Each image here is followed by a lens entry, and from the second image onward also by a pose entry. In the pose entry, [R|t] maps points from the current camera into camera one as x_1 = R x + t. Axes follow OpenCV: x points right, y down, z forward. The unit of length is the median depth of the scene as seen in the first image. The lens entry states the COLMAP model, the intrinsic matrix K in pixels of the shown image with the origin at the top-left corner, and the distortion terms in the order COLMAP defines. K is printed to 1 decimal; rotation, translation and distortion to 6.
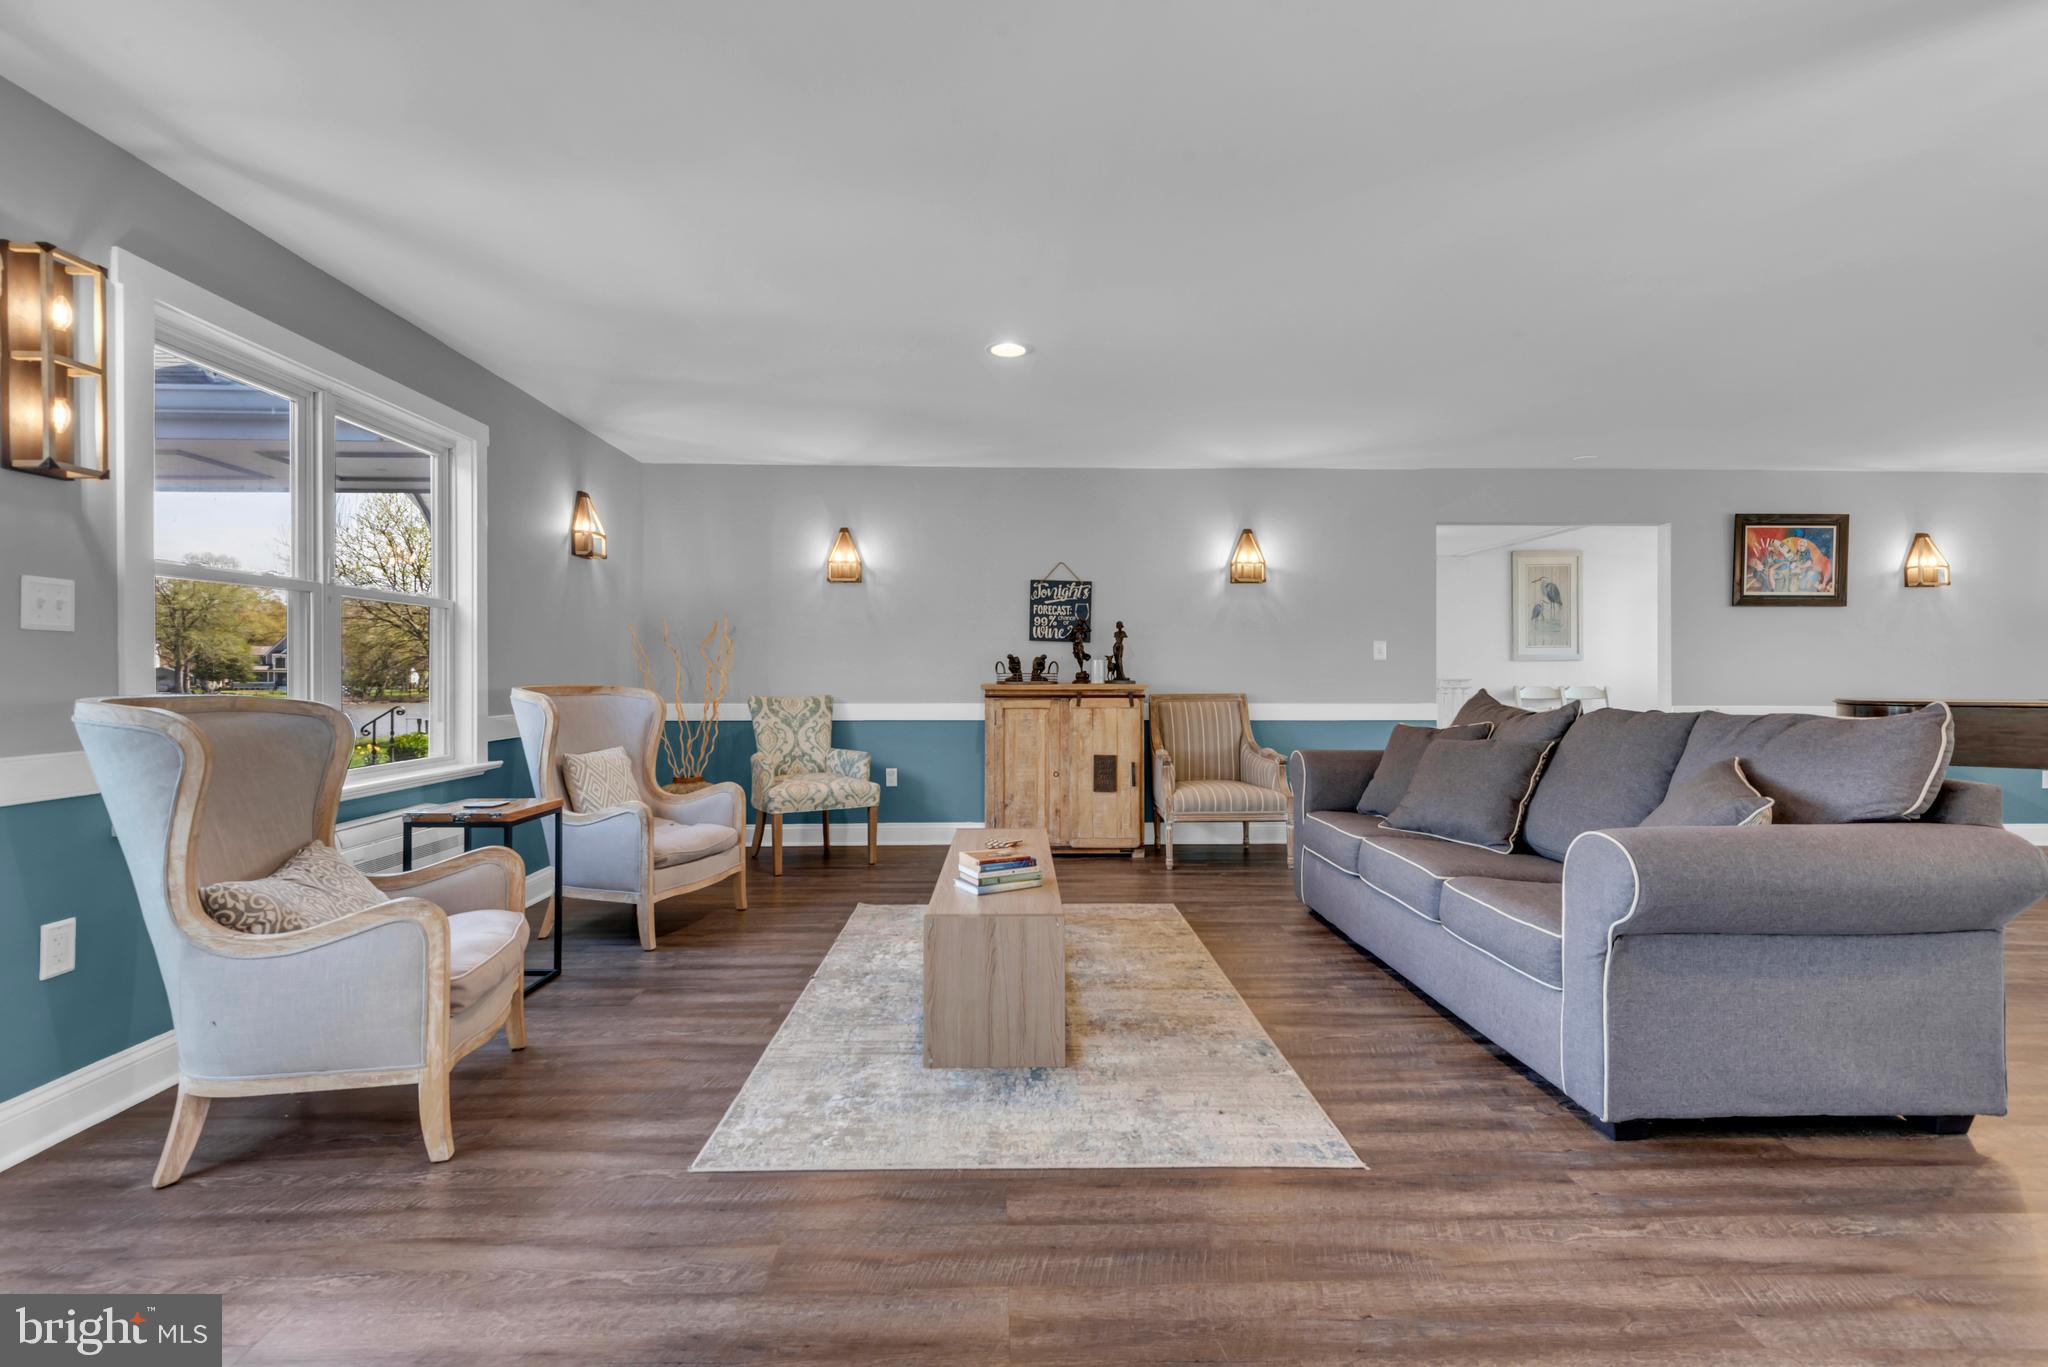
lens RADIAL K [[929.9, 0, 991.4], [0, 929.9, 679.0], [0, 0, 1]] dist [0.015027, -0.010491]
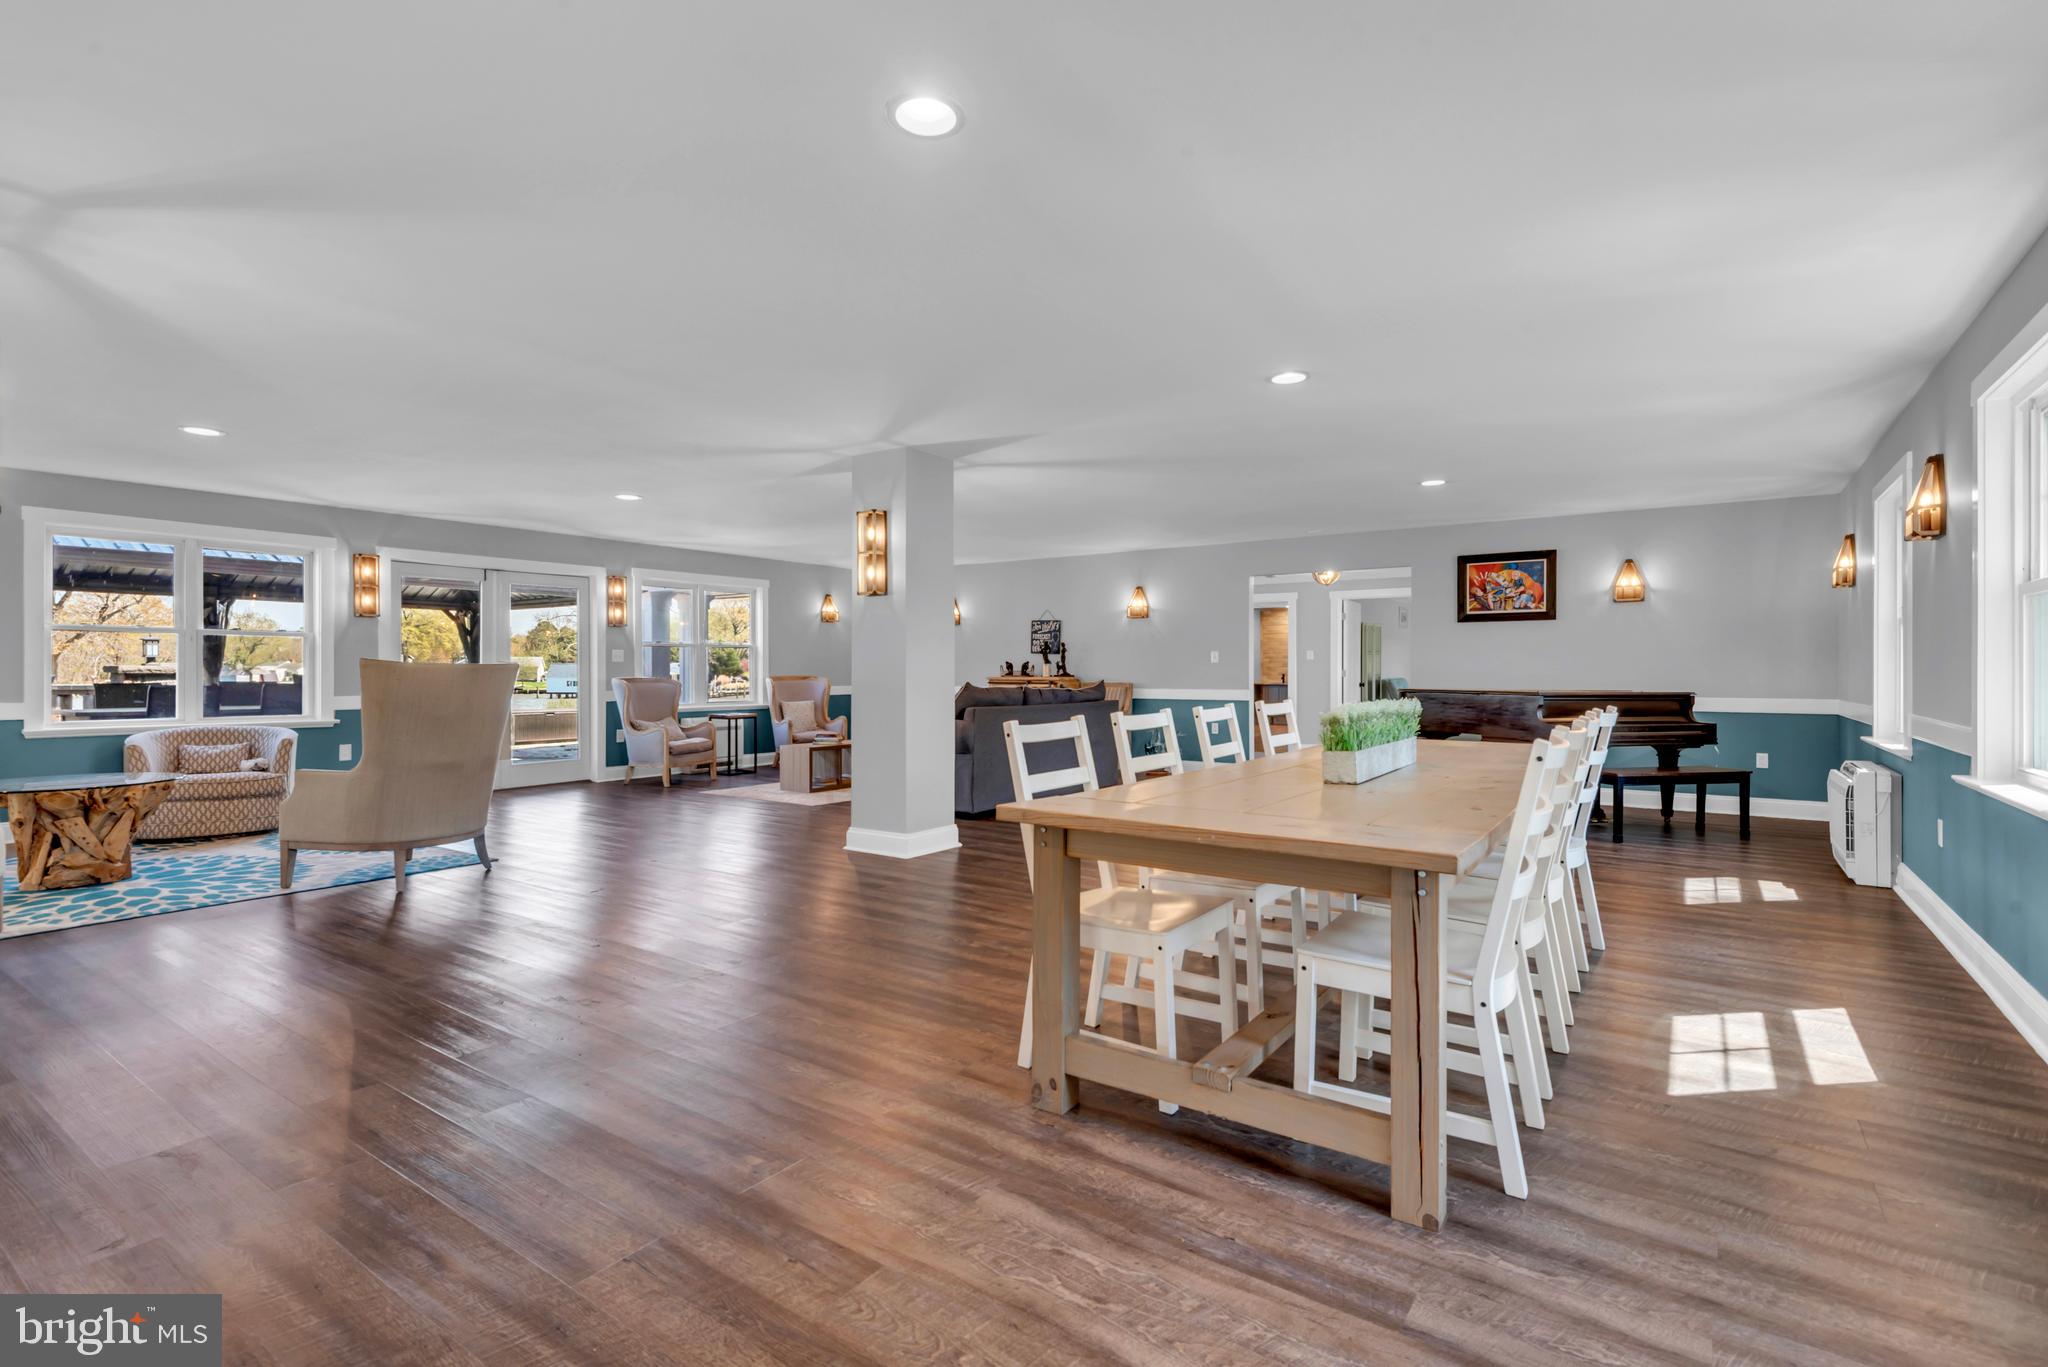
lens RADIAL K [[929.9, 0, 988.2], [0, 929.9, 678.5], [0, 0, 1]] dist [0.015027, -0.010491]
pose [[0.801220, 0.004845, -0.598350, 1.068545], [0.001889, 0.999942, 0.010627, -0.010761], [0.598367, -0.009645, 0.801164, -0.528006]]
